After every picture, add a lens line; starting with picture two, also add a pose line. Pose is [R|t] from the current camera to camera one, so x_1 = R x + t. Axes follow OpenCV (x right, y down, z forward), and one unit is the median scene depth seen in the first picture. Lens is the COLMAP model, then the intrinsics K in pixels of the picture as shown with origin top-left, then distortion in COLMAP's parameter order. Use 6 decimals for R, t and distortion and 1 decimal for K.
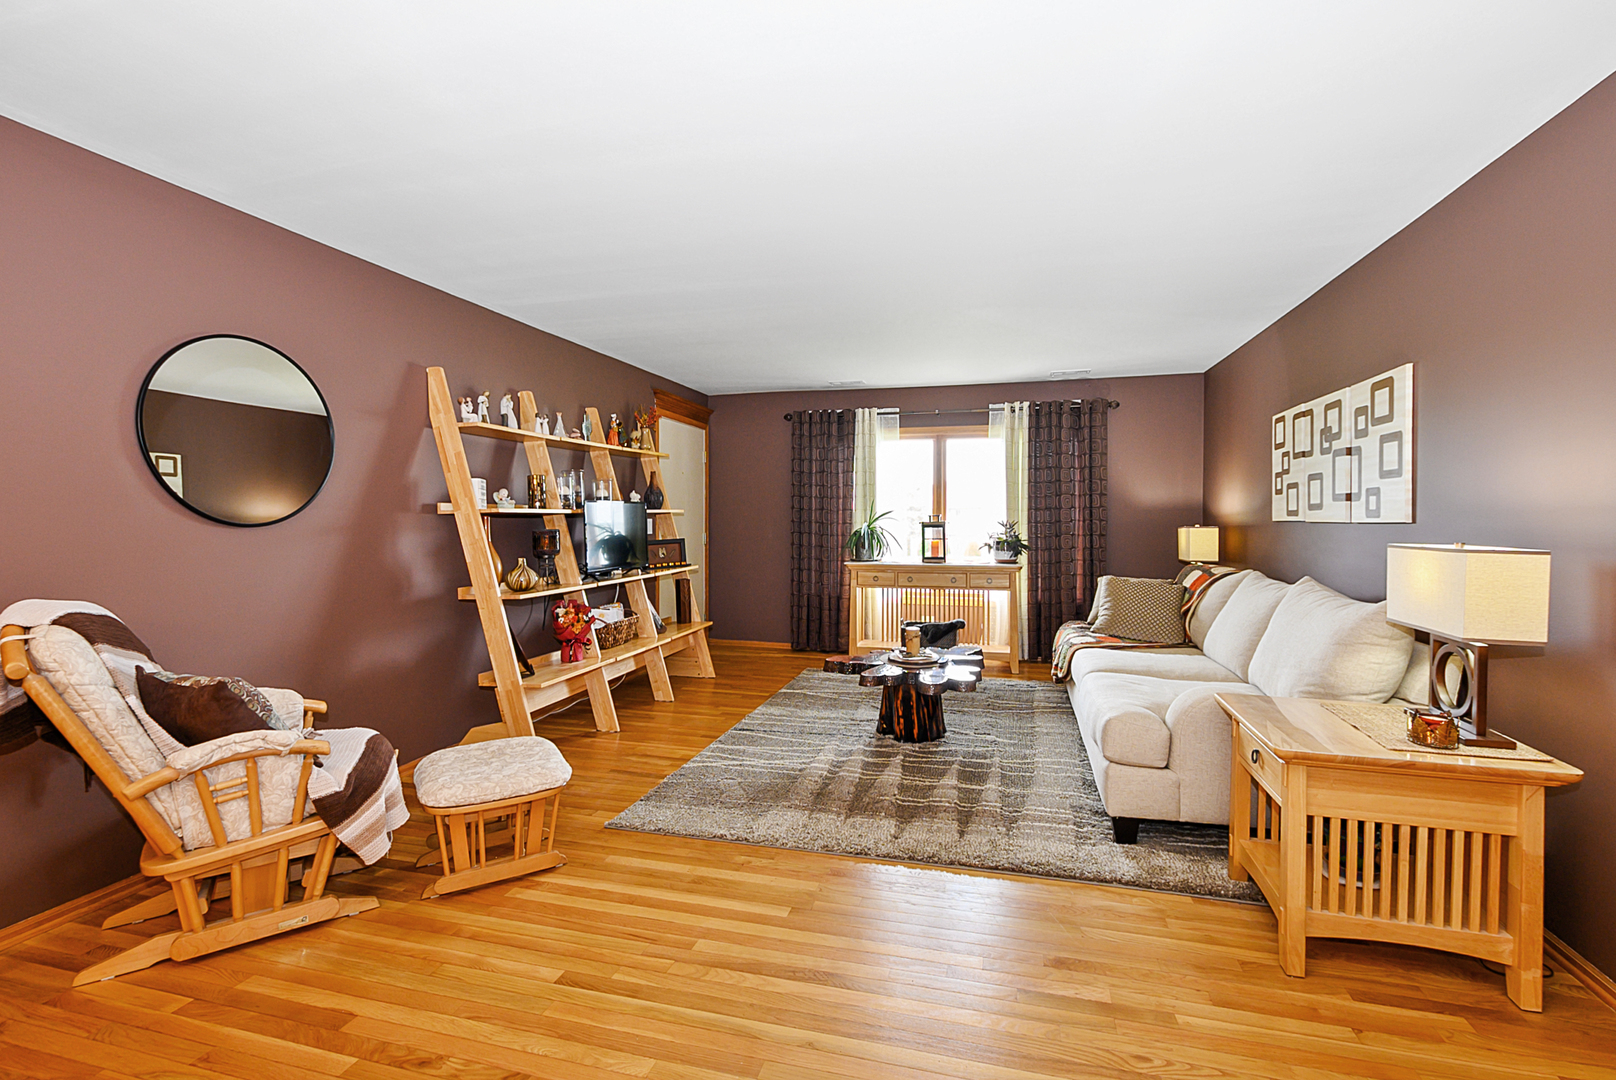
lens RADIAL K [[708.9, 0, 817.7], [0, 708.9, 533.5], [0, 0, 1]] dist [0.000289, 0.000034]
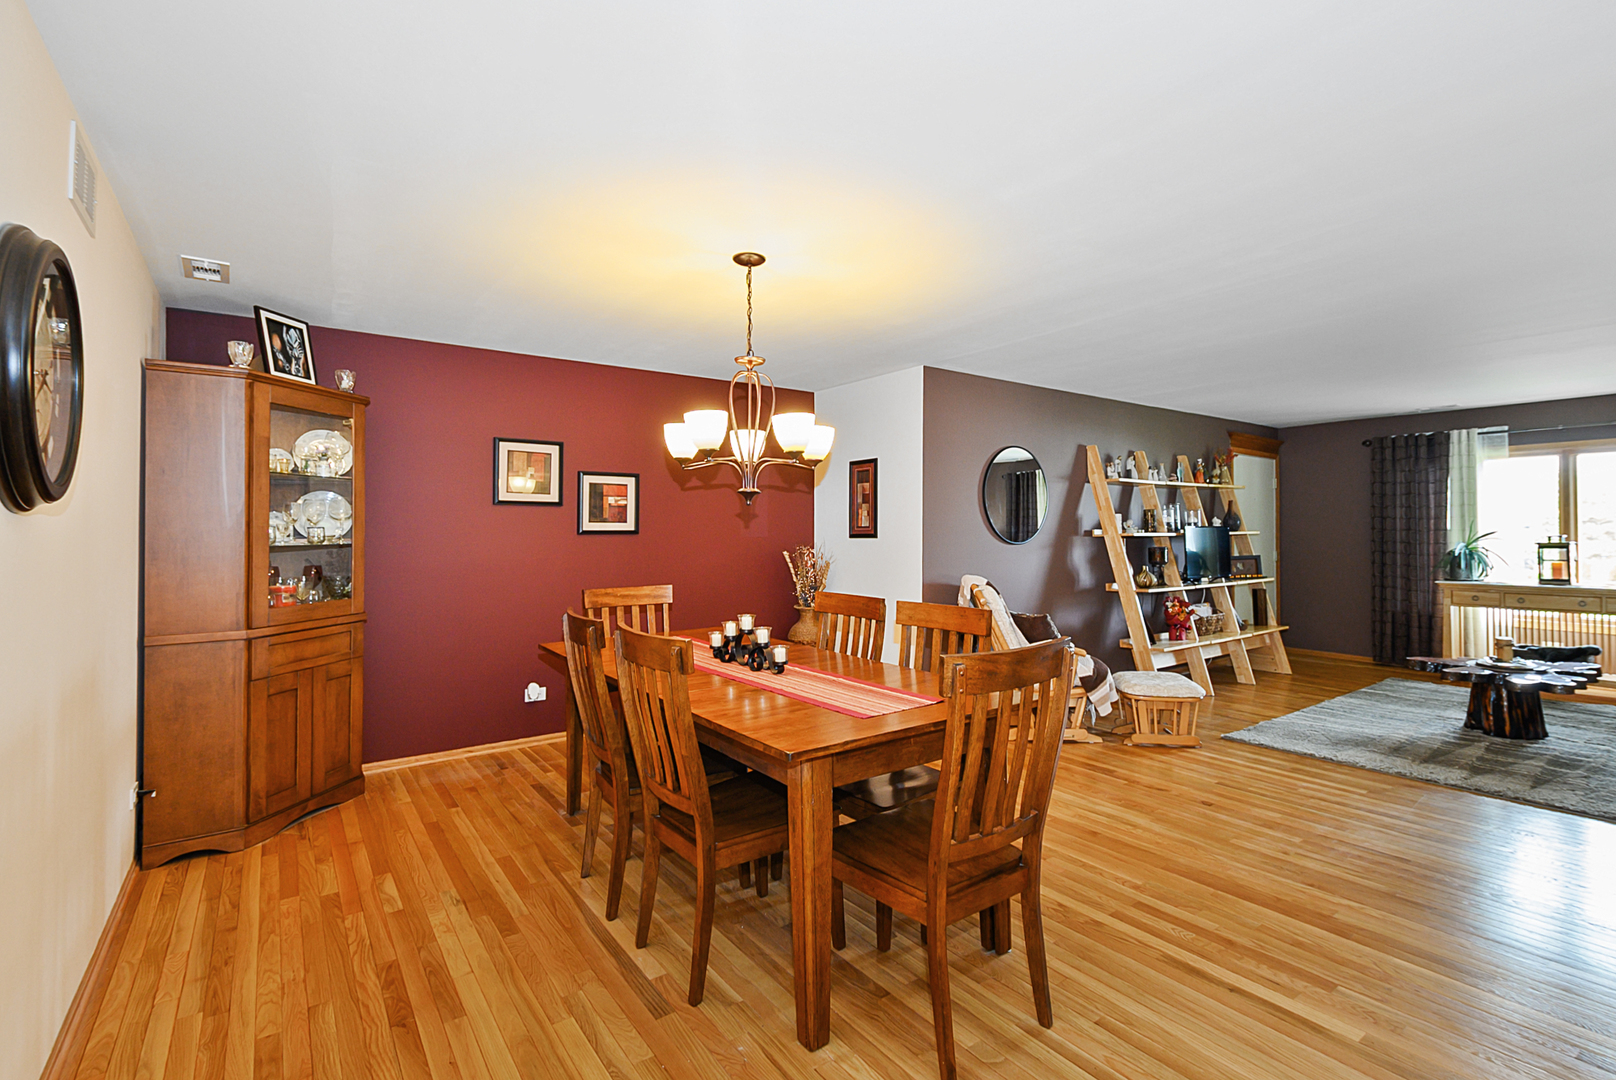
lens RADIAL K [[747.8, 0, 809.7], [0, 747.8, 521.8], [0, 0, 1]] dist [0.000317, -0.000049]
pose [[0.772854, -0.009417, -0.634515, 0.033574], [-0.012791, 0.999456, -0.030412, -0.001282], [0.634455, 0.031620, 0.772312, -0.578595]]
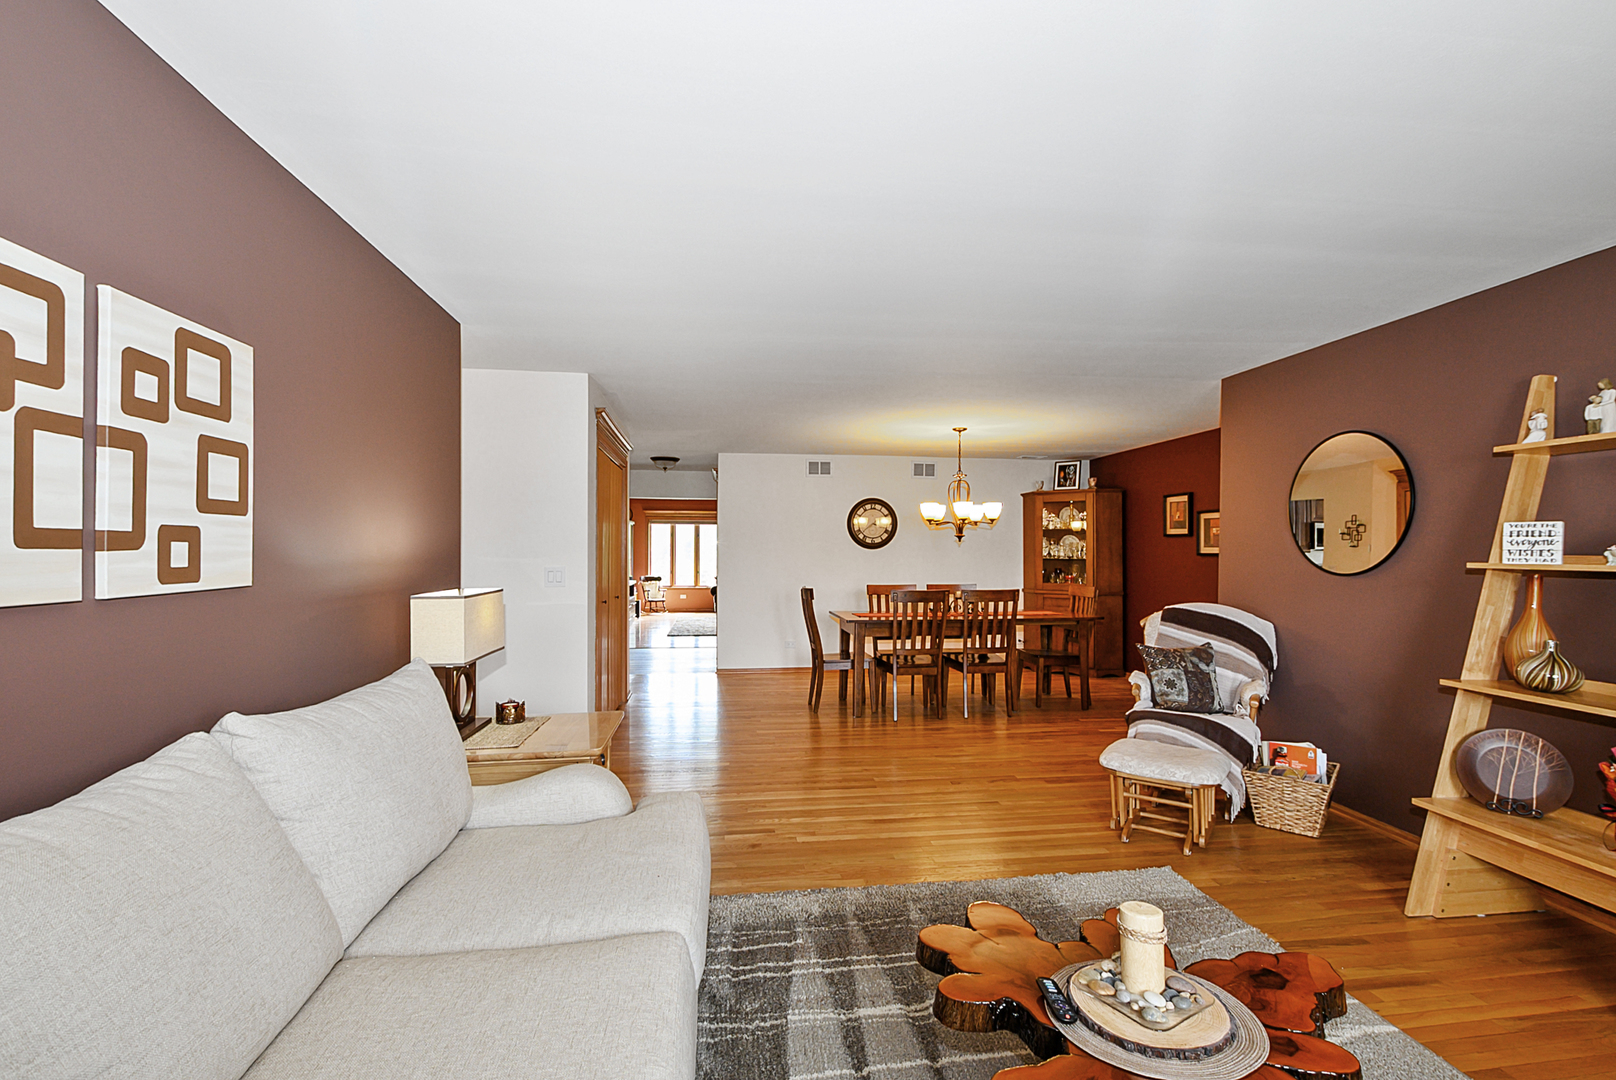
lens RADIAL K [[700.3, 0, 813.5], [0, 700.3, 545.3], [0, 0, 1]] dist [0.000736, 0.000079]
pose [[-0.922659, -0.006424, -0.385563, 0.381330], [-0.011913, 0.999859, 0.011848, -0.043180], [0.385433, 0.015525, -0.922605, 1.152573]]
